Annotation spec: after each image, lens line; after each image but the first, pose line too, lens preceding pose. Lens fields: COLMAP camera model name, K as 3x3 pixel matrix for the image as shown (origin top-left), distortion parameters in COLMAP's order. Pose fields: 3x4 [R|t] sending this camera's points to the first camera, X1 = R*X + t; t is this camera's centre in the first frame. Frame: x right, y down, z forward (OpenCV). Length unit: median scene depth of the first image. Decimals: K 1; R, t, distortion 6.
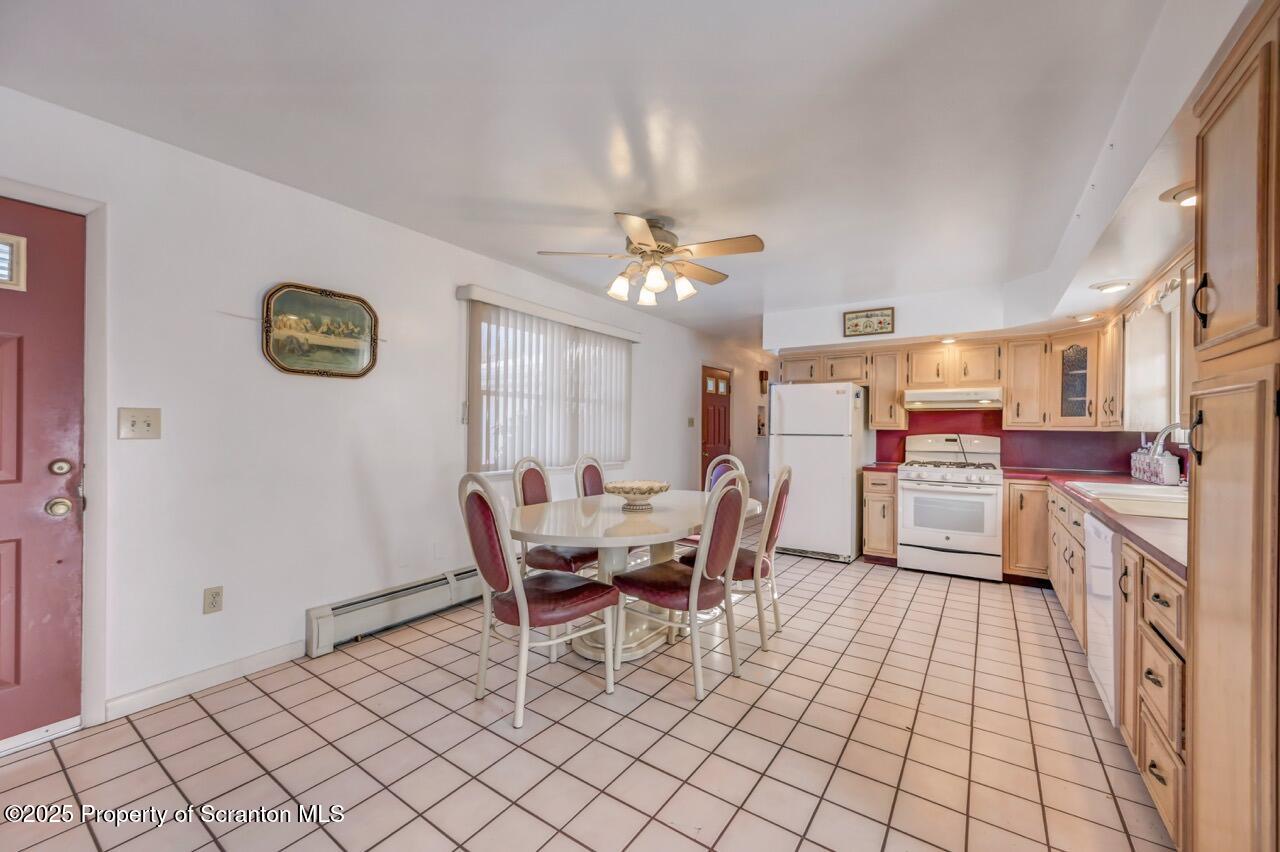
lens RADIAL K [[505.6, 0, 641.1], [0, 505.6, 422.1], [0, 0, 1]] dist [-0.000386, 0.000474]
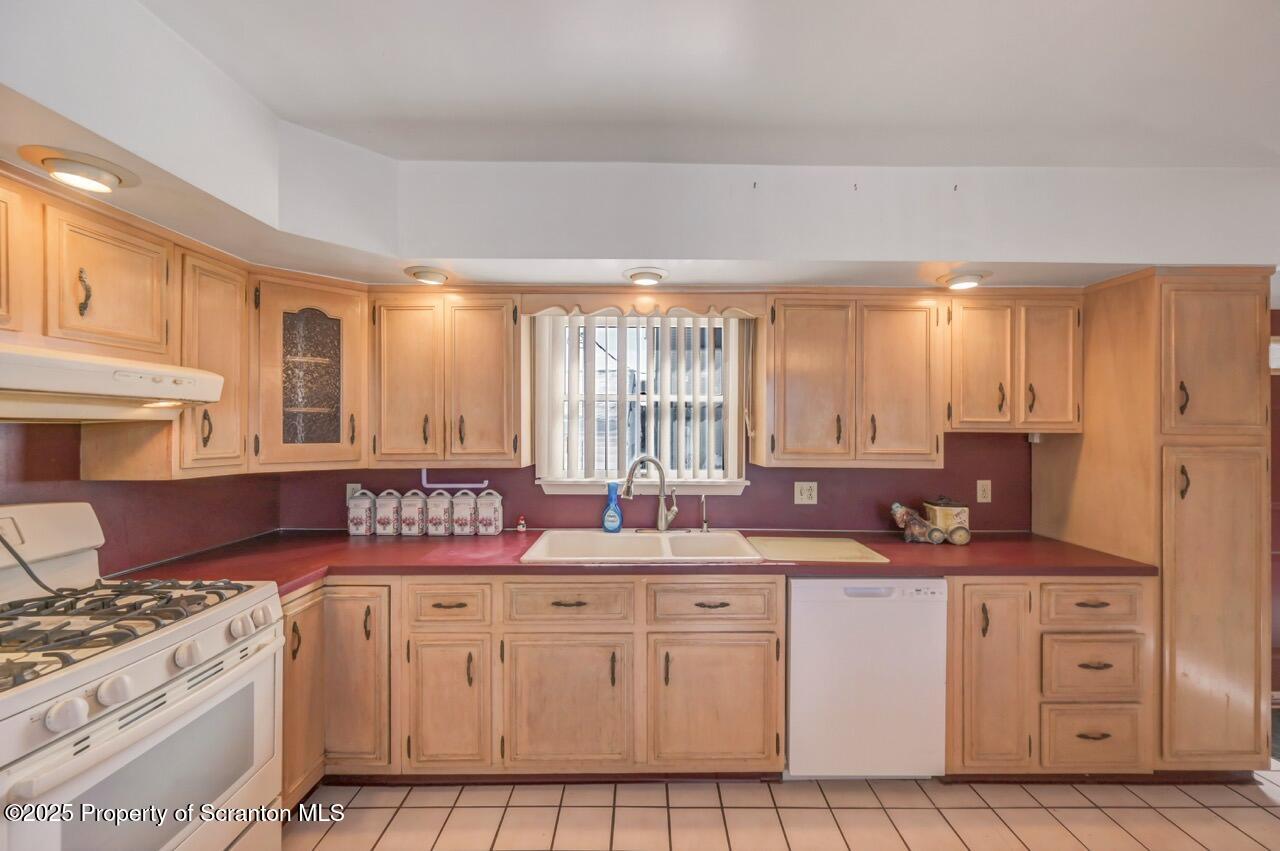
lens RADIAL K [[505.6, 0, 651.0], [0, 505.6, 427.7], [0, 0, 1]] dist [-0.000386, 0.000474]
pose [[-0.565128, -0.003010, 0.824998, 0.227153], [-0.011041, 0.999931, -0.003915, -0.029208], [-0.824930, -0.011321, -0.565122, 1.031150]]
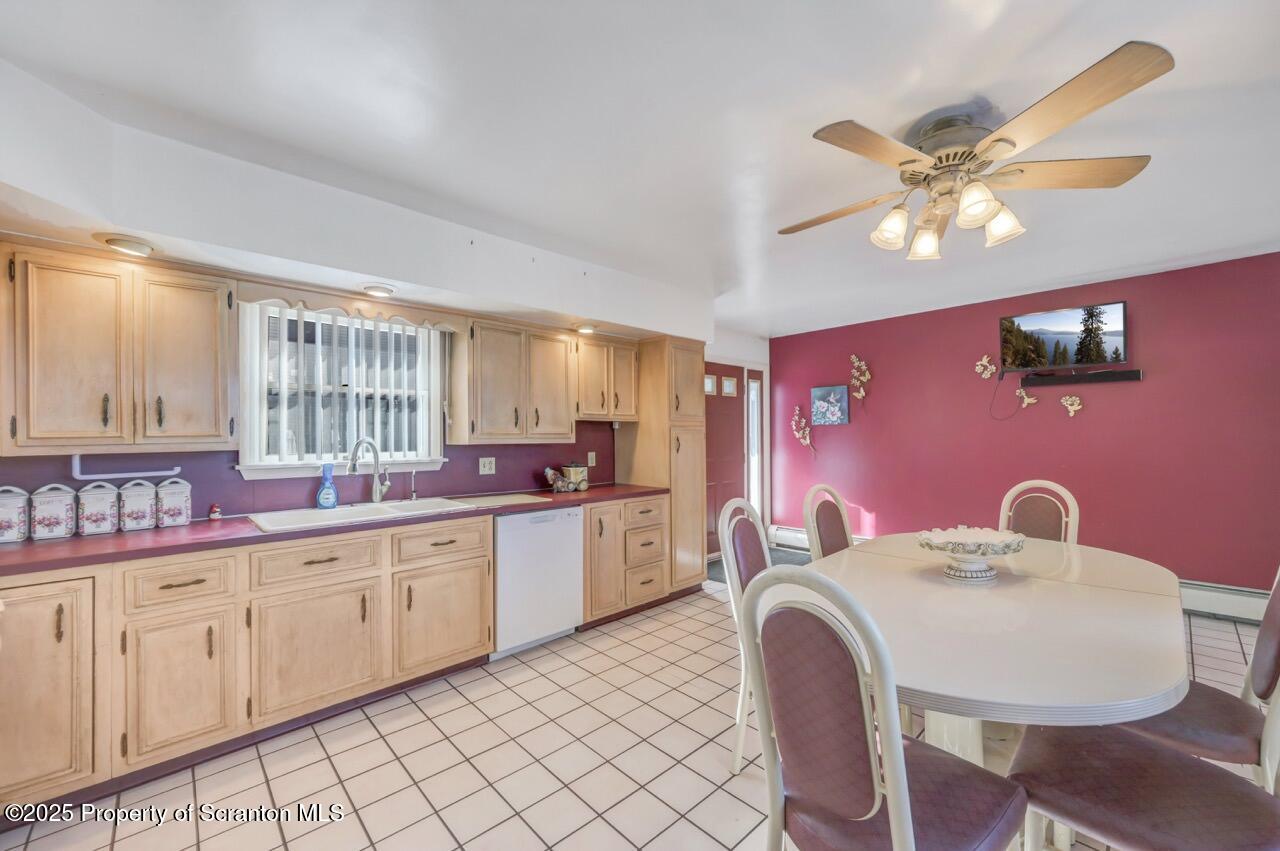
lens RADIAL K [[505.6, 0, 636.5], [0, 505.6, 434.1], [0, 0, 1]] dist [-0.000386, 0.000474]
pose [[-0.975720, 0.009676, 0.218808, 0.213179], [0.006936, 0.999888, -0.013285, -0.007339], [-0.218912, -0.011444, -0.975677, 1.189496]]
